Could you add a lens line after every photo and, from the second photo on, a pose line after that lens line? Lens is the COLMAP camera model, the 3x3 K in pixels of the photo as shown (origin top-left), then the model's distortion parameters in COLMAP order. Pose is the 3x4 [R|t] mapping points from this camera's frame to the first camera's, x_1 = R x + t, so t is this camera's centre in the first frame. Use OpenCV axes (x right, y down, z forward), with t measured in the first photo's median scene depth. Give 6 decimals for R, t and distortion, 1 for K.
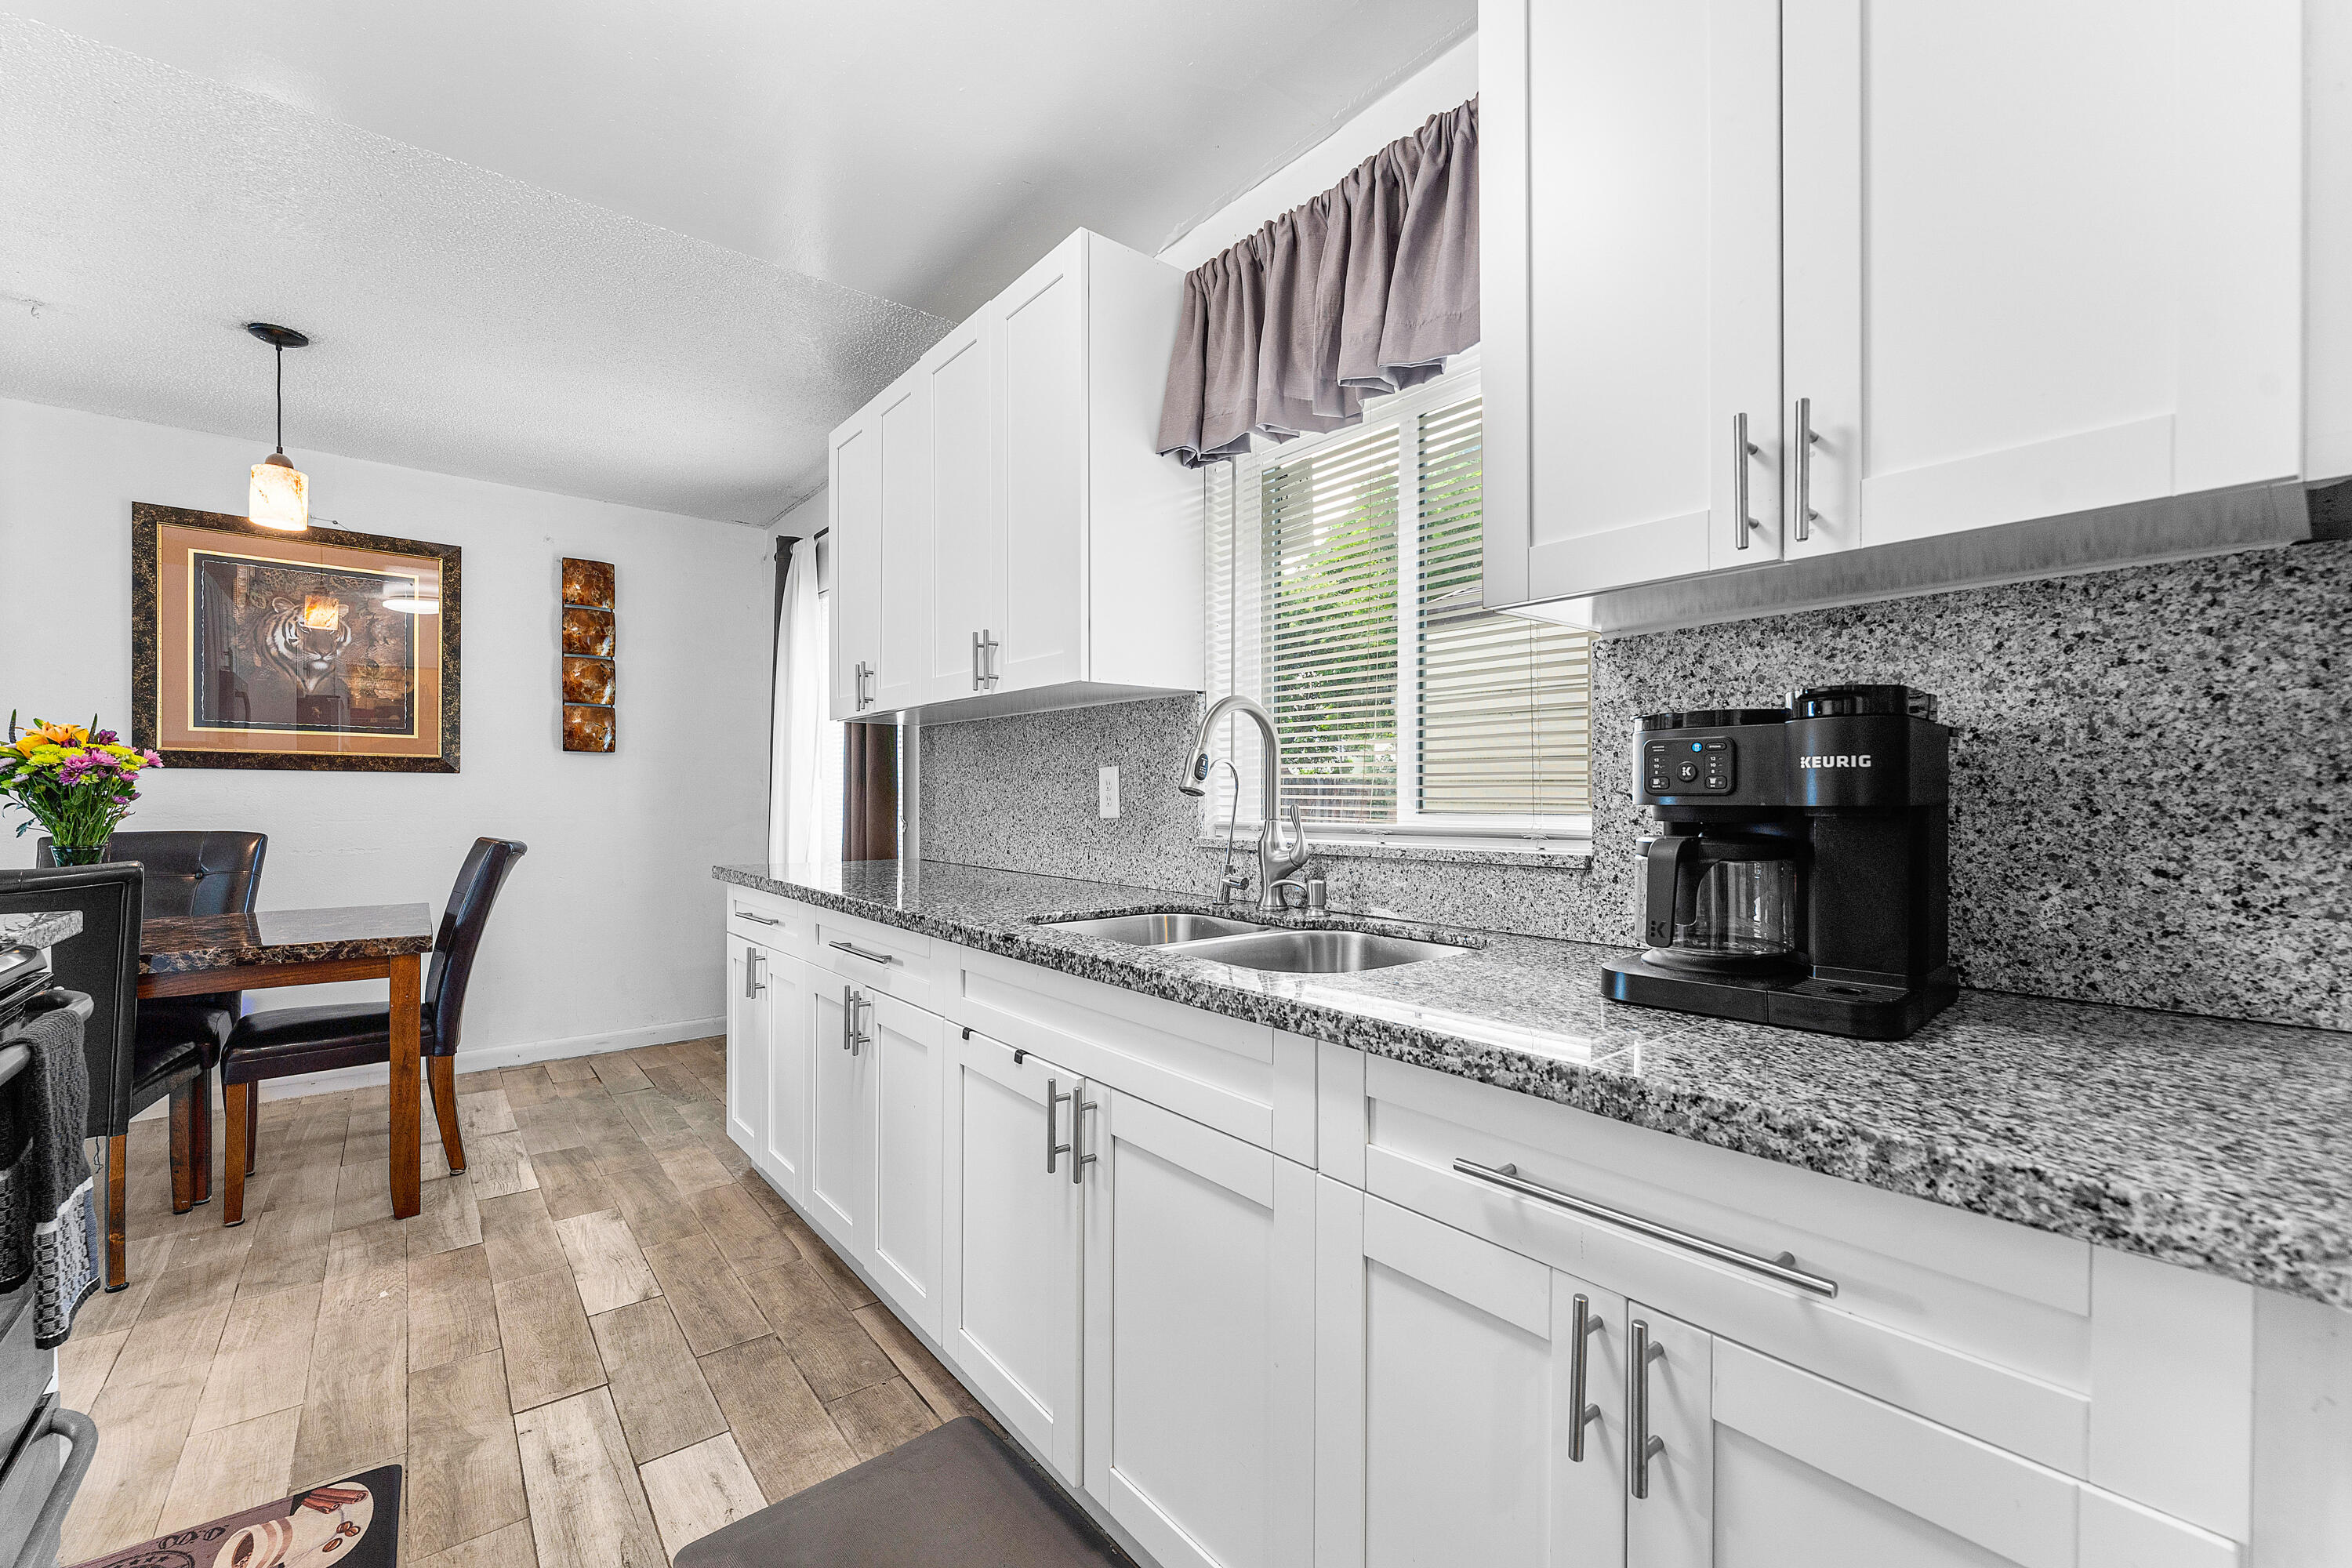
lens RADIAL K [[971.4, 0, 1181.0], [0, 971.4, 805.4], [0, 0, 1]] dist [-0.000579, -0.000040]
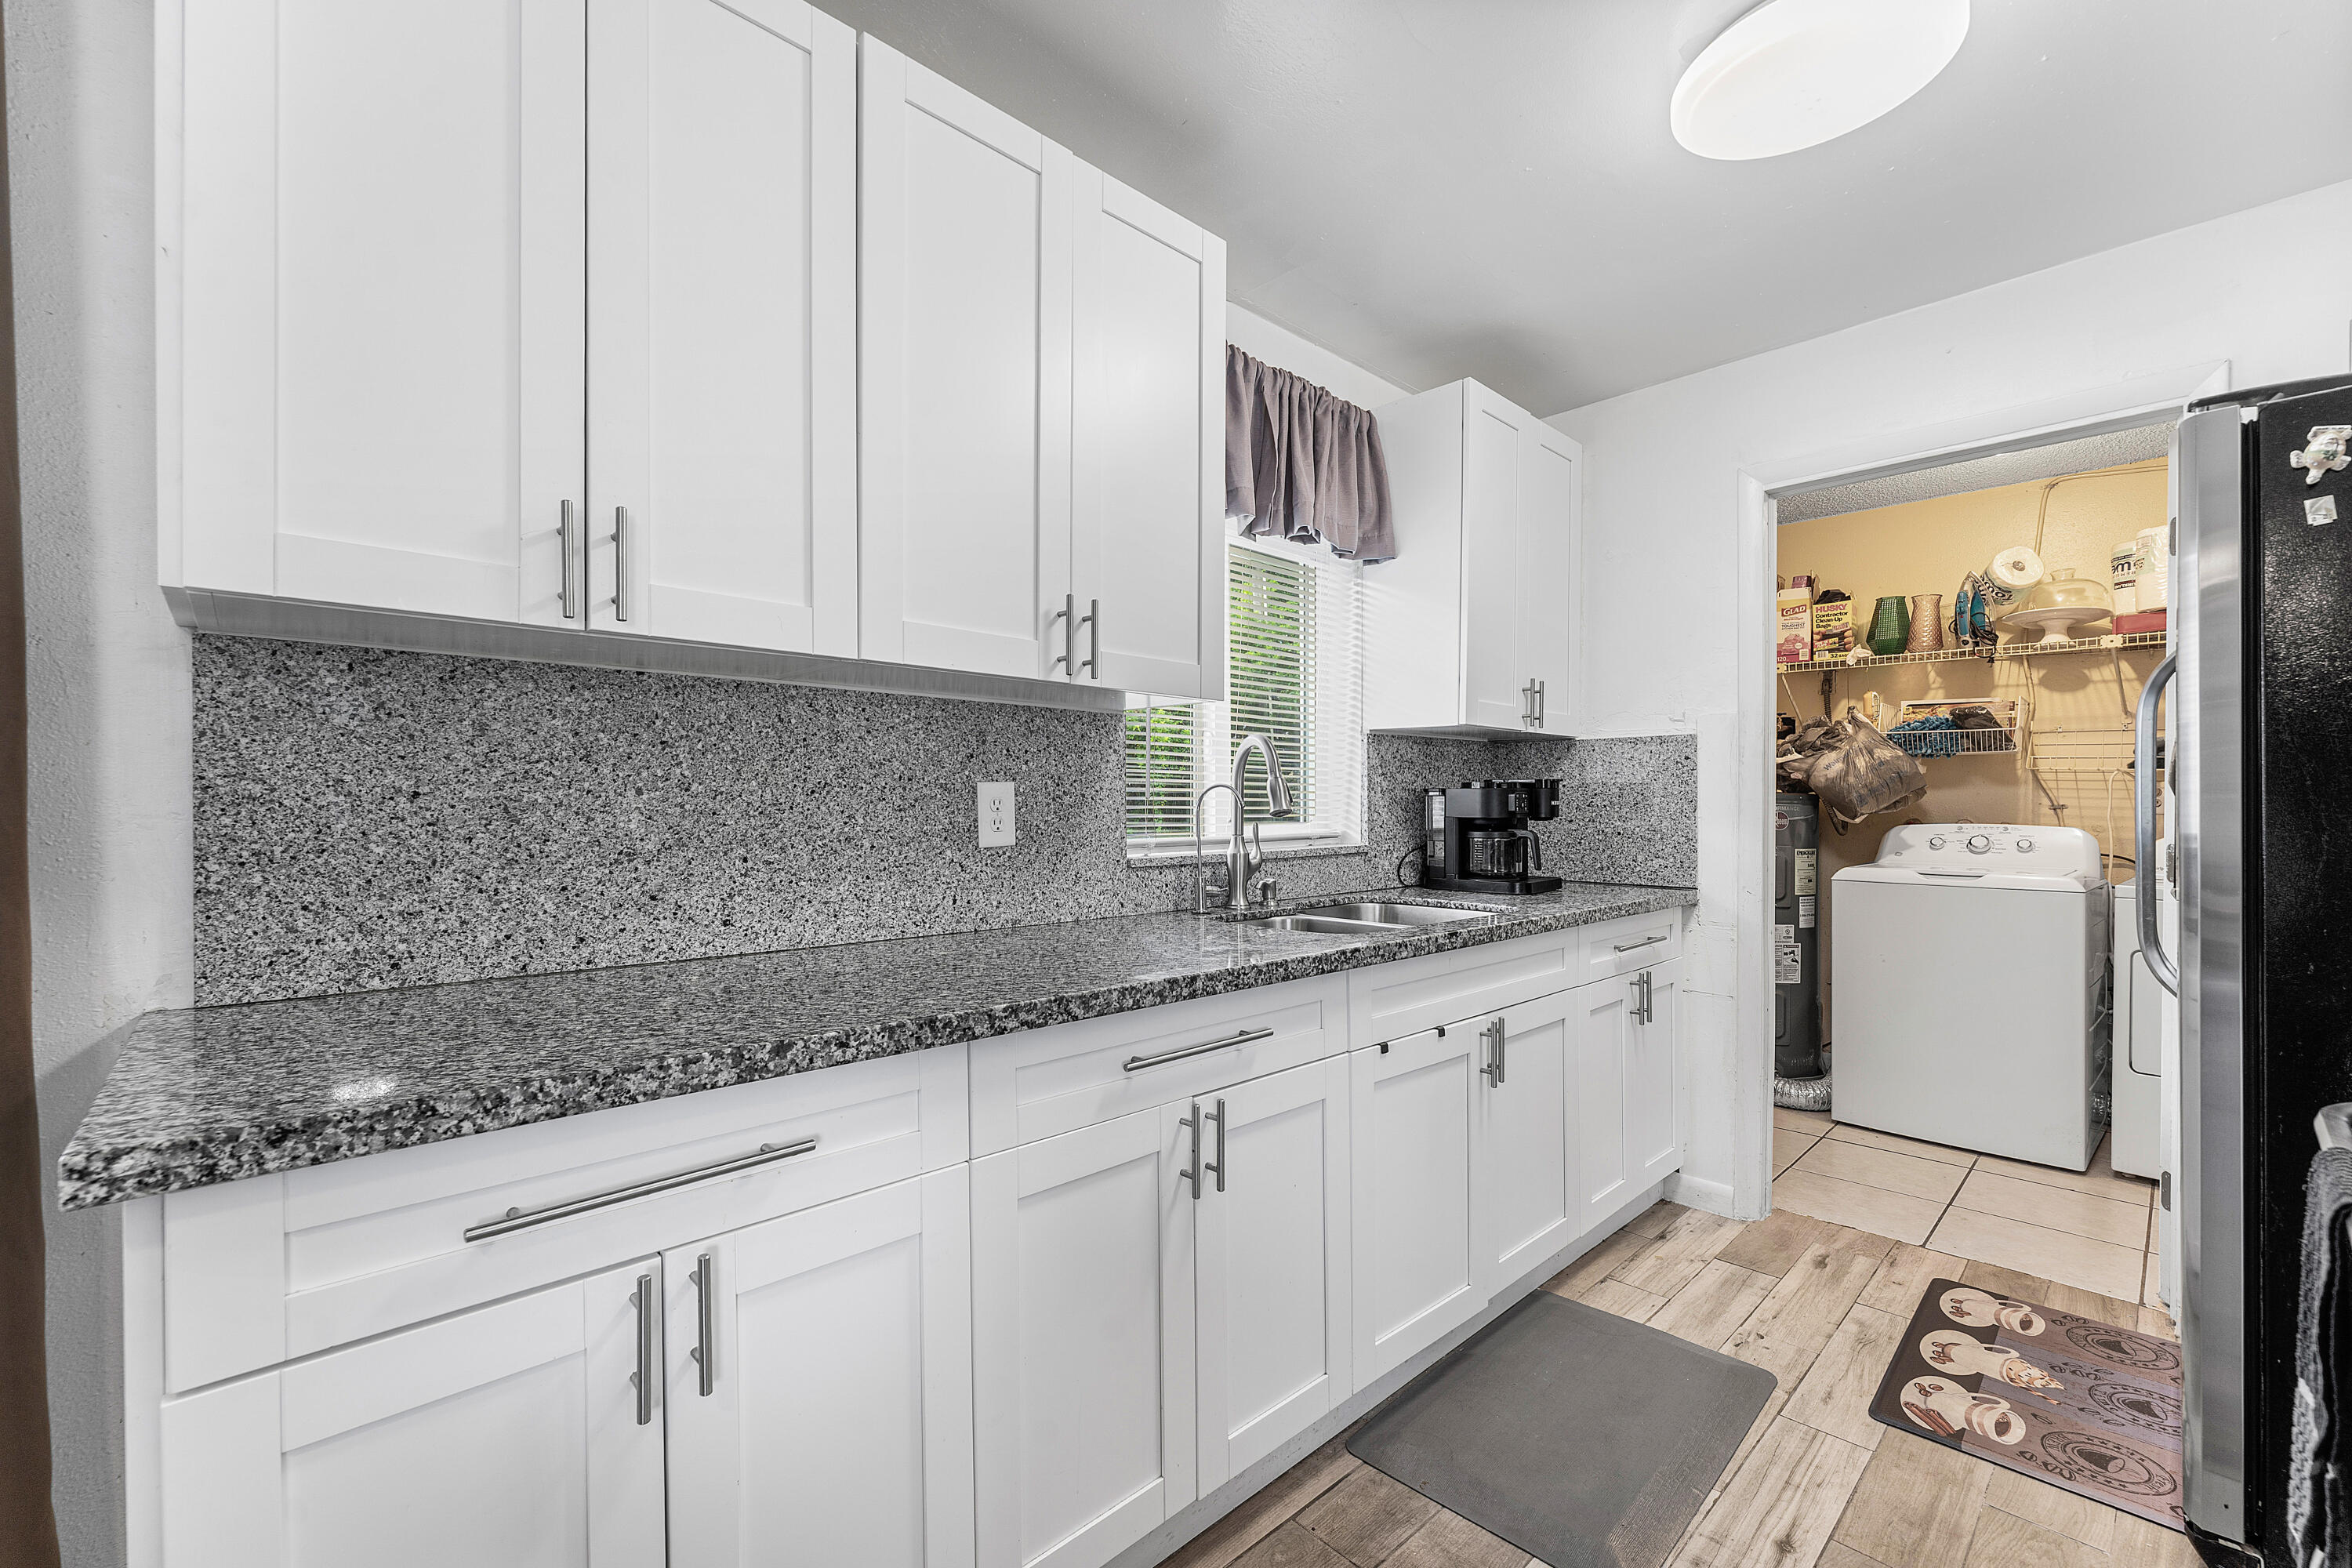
lens RADIAL K [[971.4, 0, 1181.0], [0, 971.4, 805.4], [0, 0, 1]] dist [-0.000579, -0.000040]
pose [[-0.075672, -0.001733, 0.997131, -0.688005], [0.011102, 0.999935, 0.002580, -0.016474], [-0.997071, 0.011266, -0.075648, 0.716853]]
